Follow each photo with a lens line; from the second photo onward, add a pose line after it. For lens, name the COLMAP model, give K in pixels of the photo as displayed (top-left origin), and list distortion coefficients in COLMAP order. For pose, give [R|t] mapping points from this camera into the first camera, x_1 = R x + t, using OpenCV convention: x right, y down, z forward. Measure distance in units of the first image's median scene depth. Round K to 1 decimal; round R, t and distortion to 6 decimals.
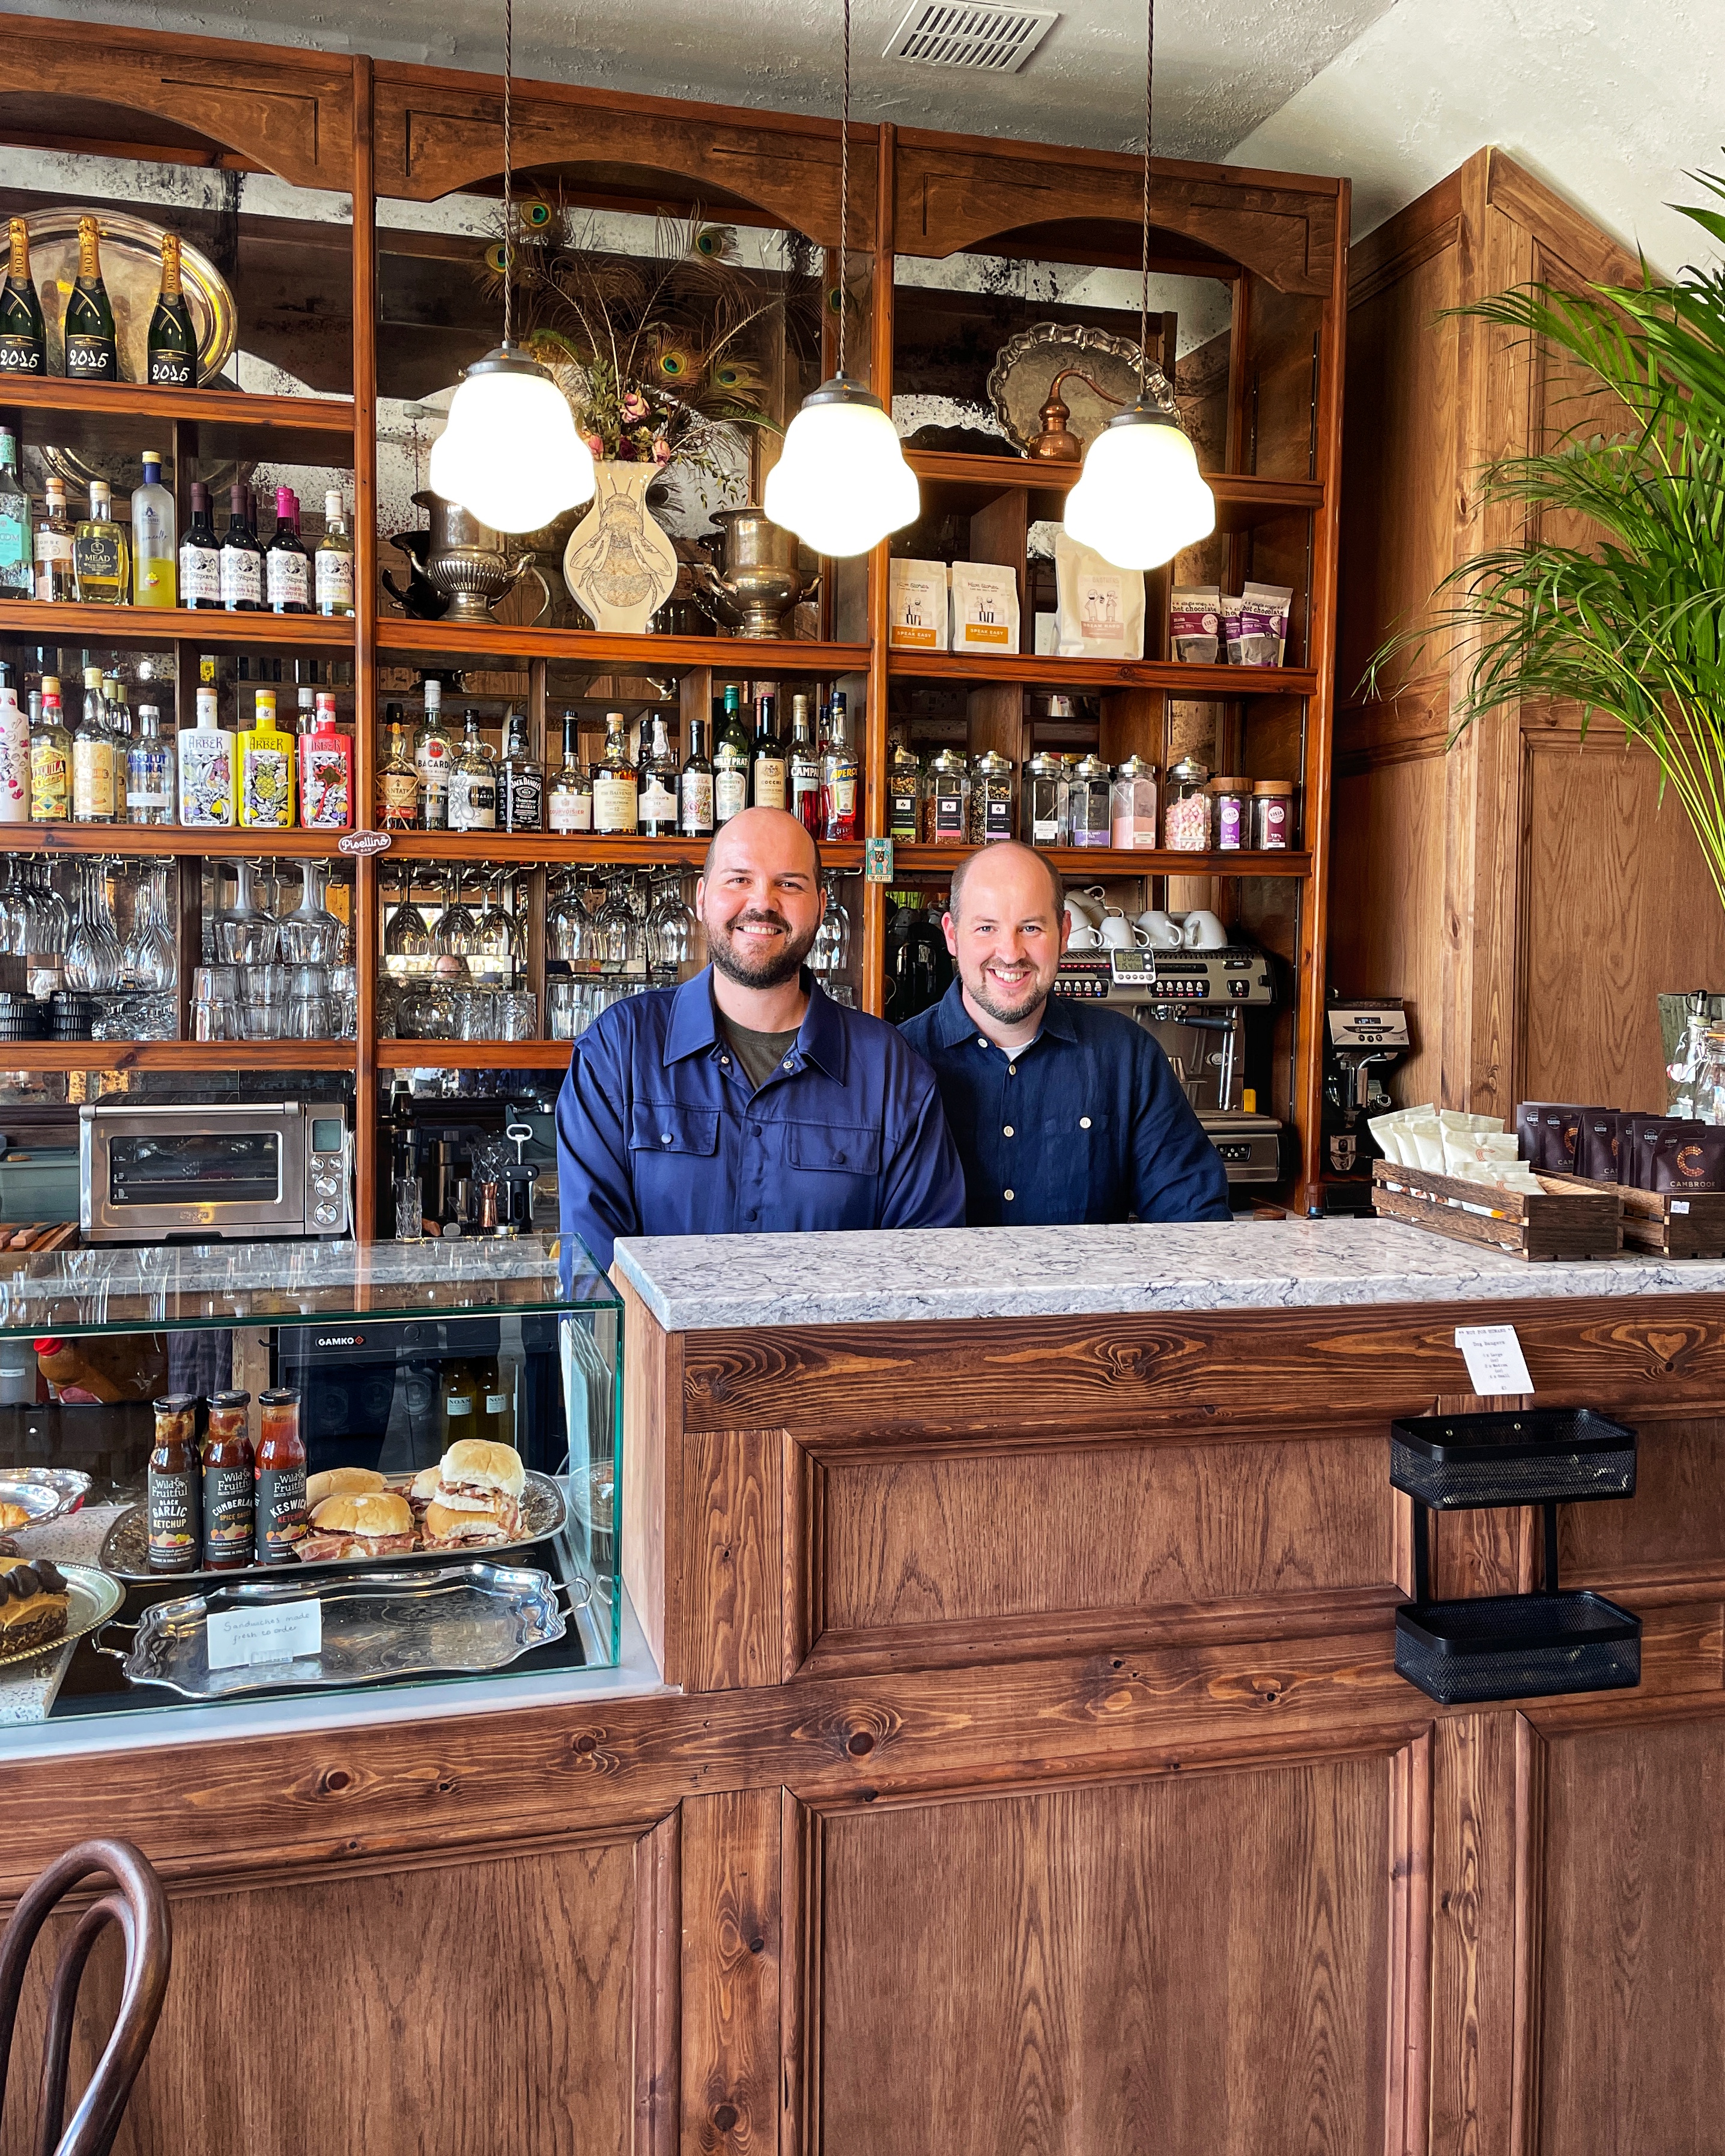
lens RADIAL K [[1835.4, 0, 865.6], [0, 1835.4, 1000.5], [0, 0, 1]] dist [0.095738, -0.137379]
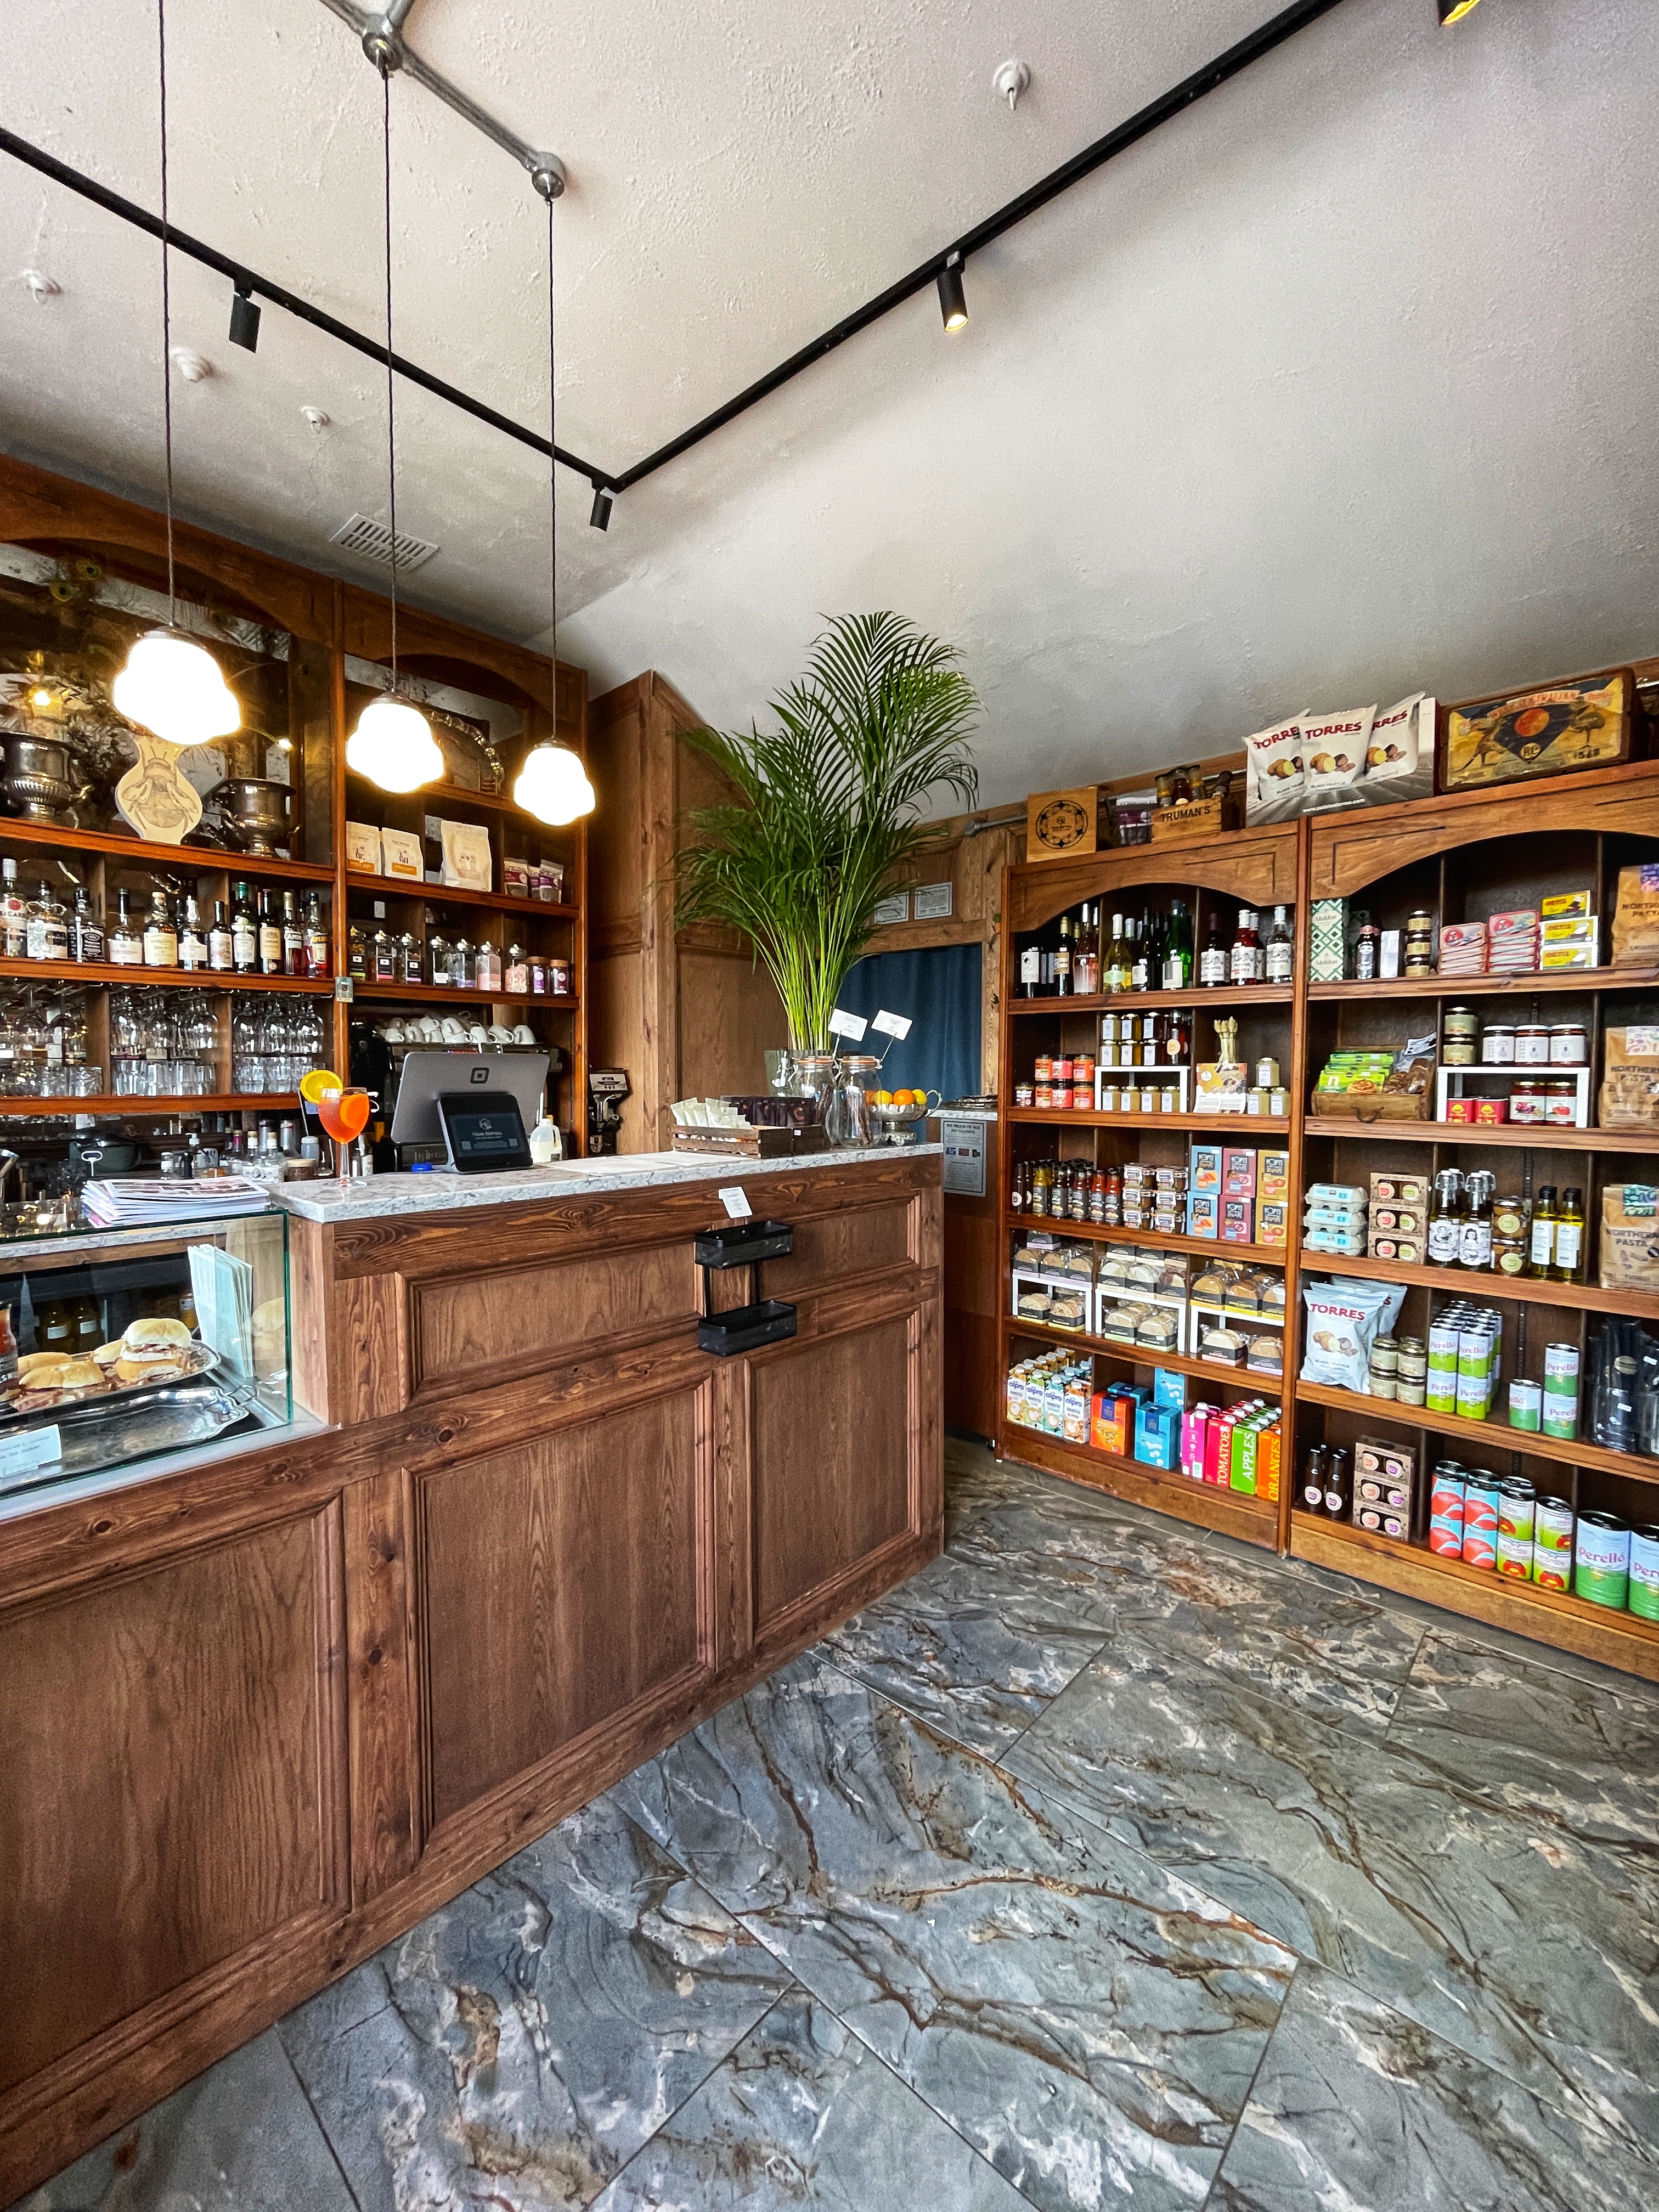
lens RADIAL K [[900.2, 0, 829.5], [0, 900.2, 1106.0], [0, 0, 1]] dist [-0.008123, 0.003001]
pose [[0.837636, -0.031962, 0.545293, -0.084612], [0.026168, 0.999488, 0.018388, 0.034963], [-0.545602, -0.001133, 0.838044, 0.022507]]
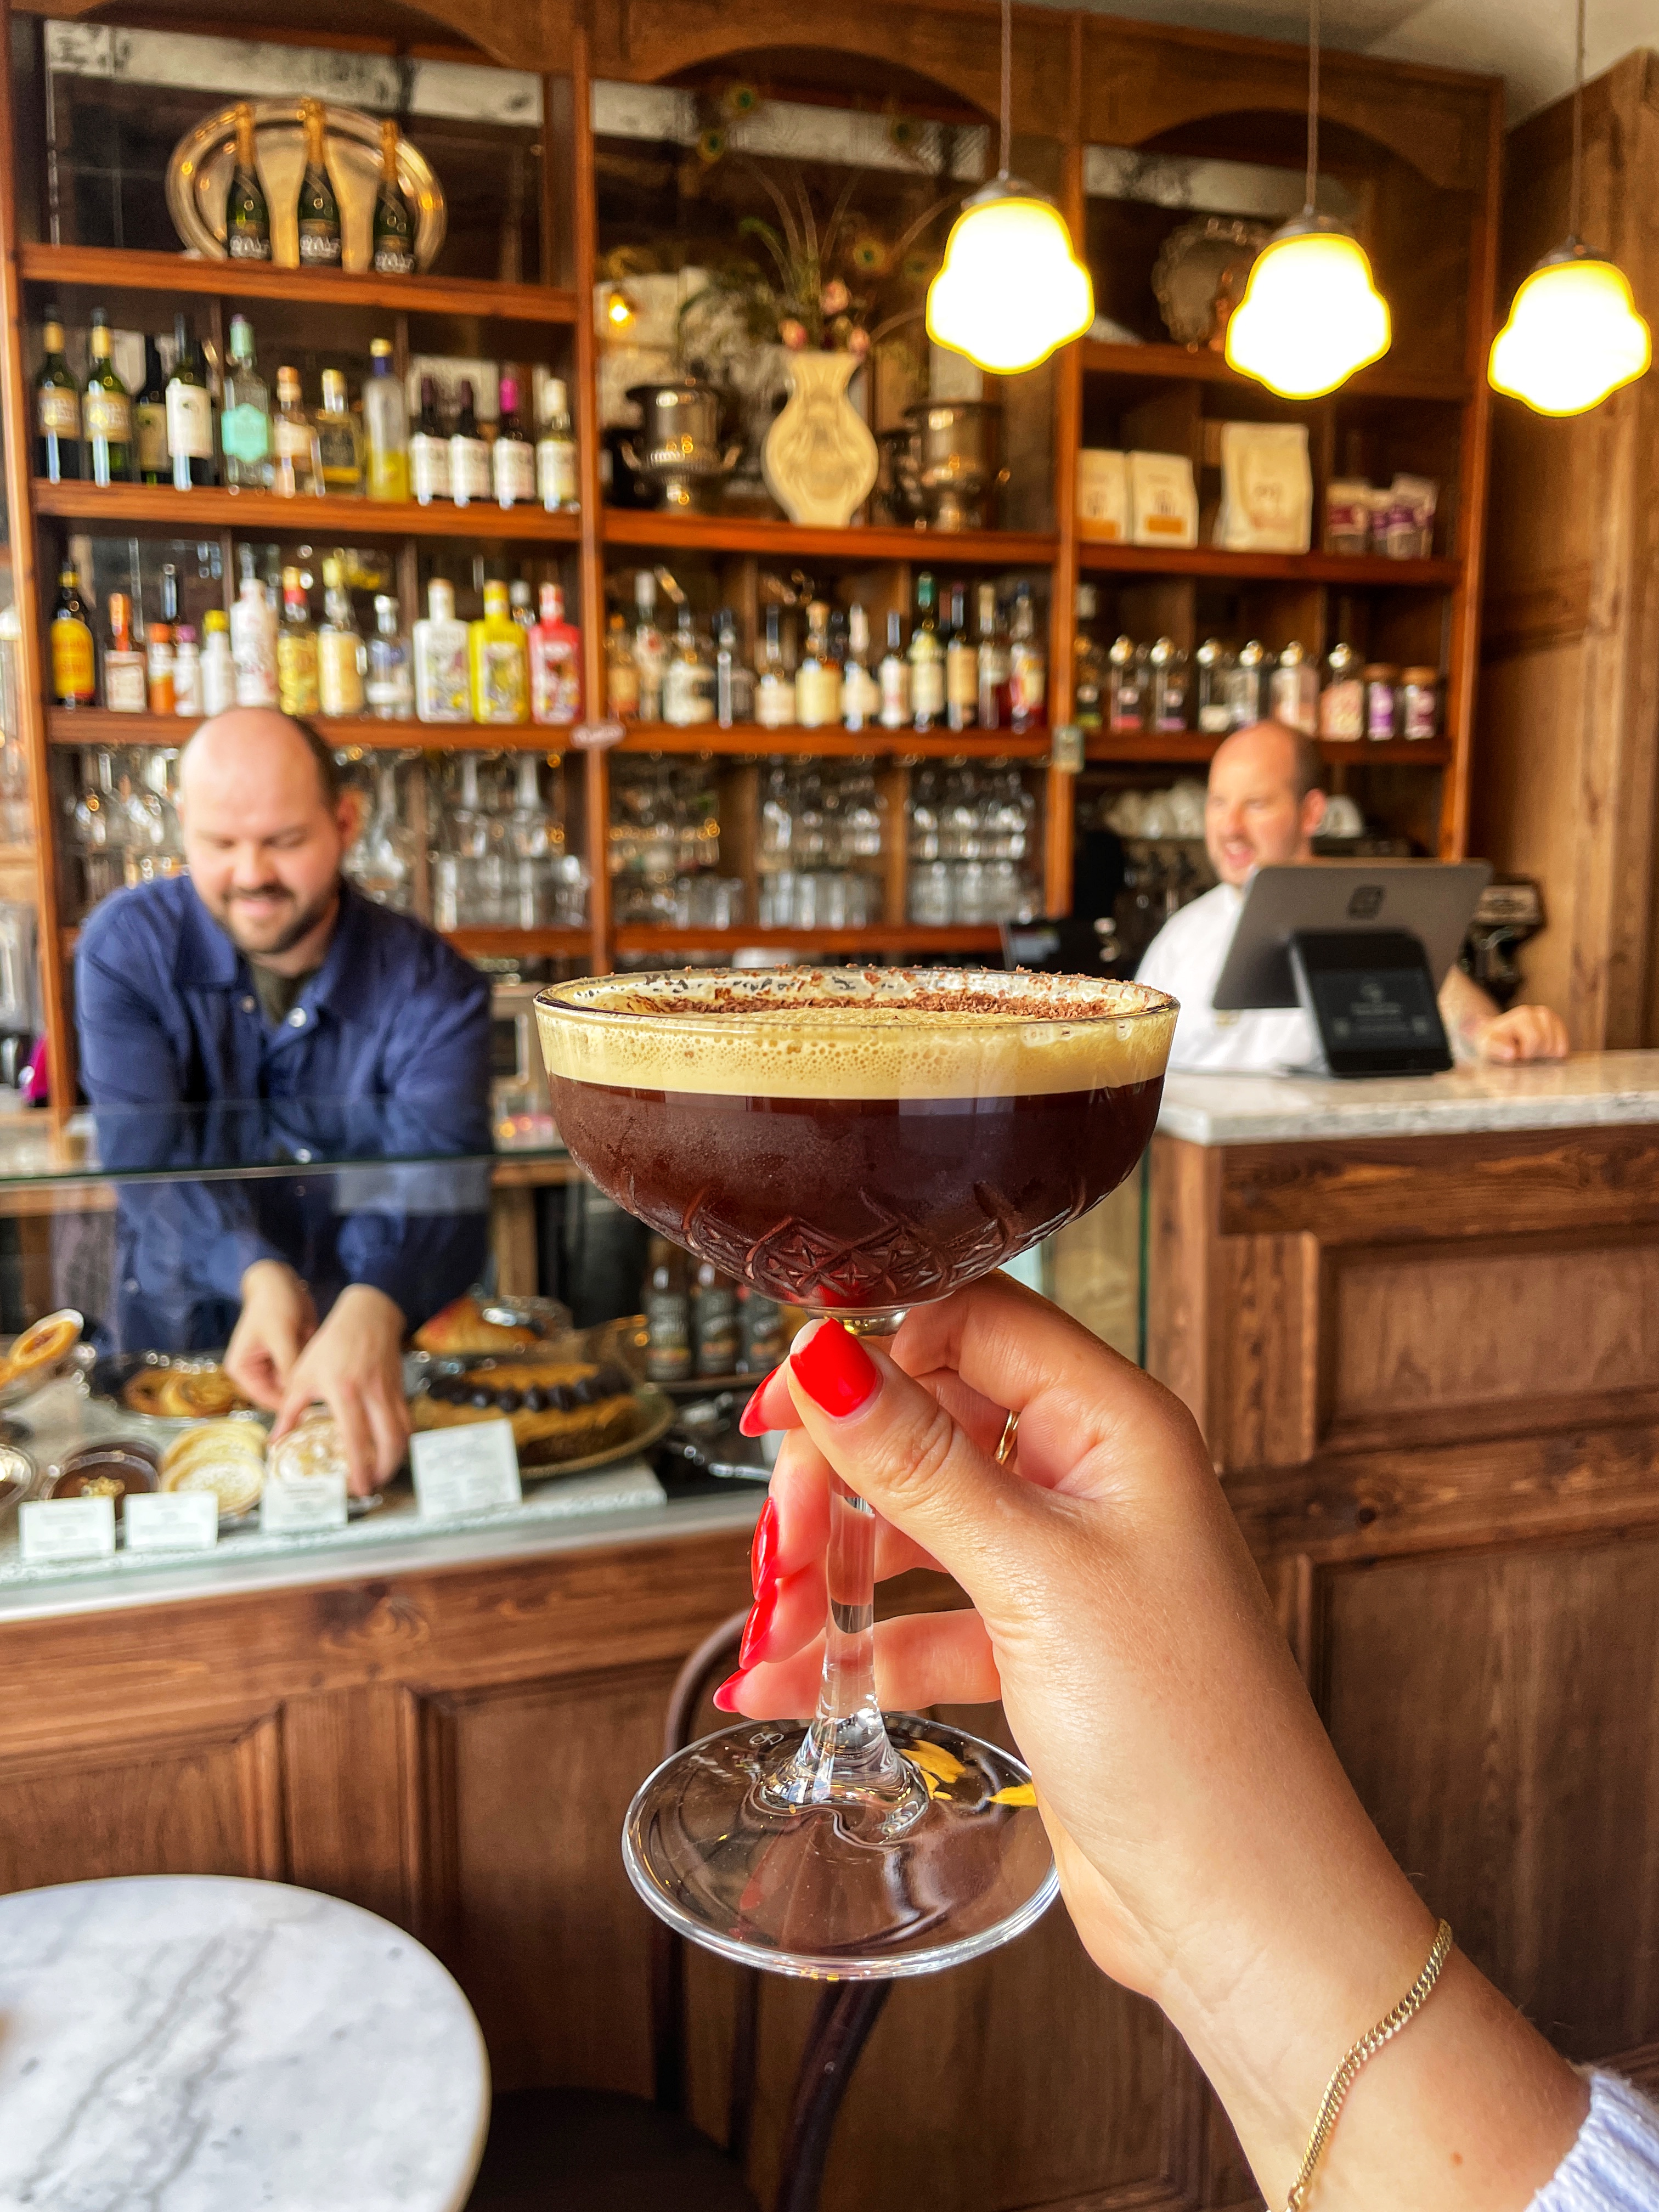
lens RADIAL K [[1708.5, 0, 834.4], [0, 1708.5, 1098.1], [0, 0, 1]] dist [0.063725, -0.101592]
pose [[0.999042, -0.019979, 0.038930, -0.184732], [0.016182, 0.995295, 0.095527, 0.029122], [-0.040656, -0.094805, 0.994665, 0.017030]]
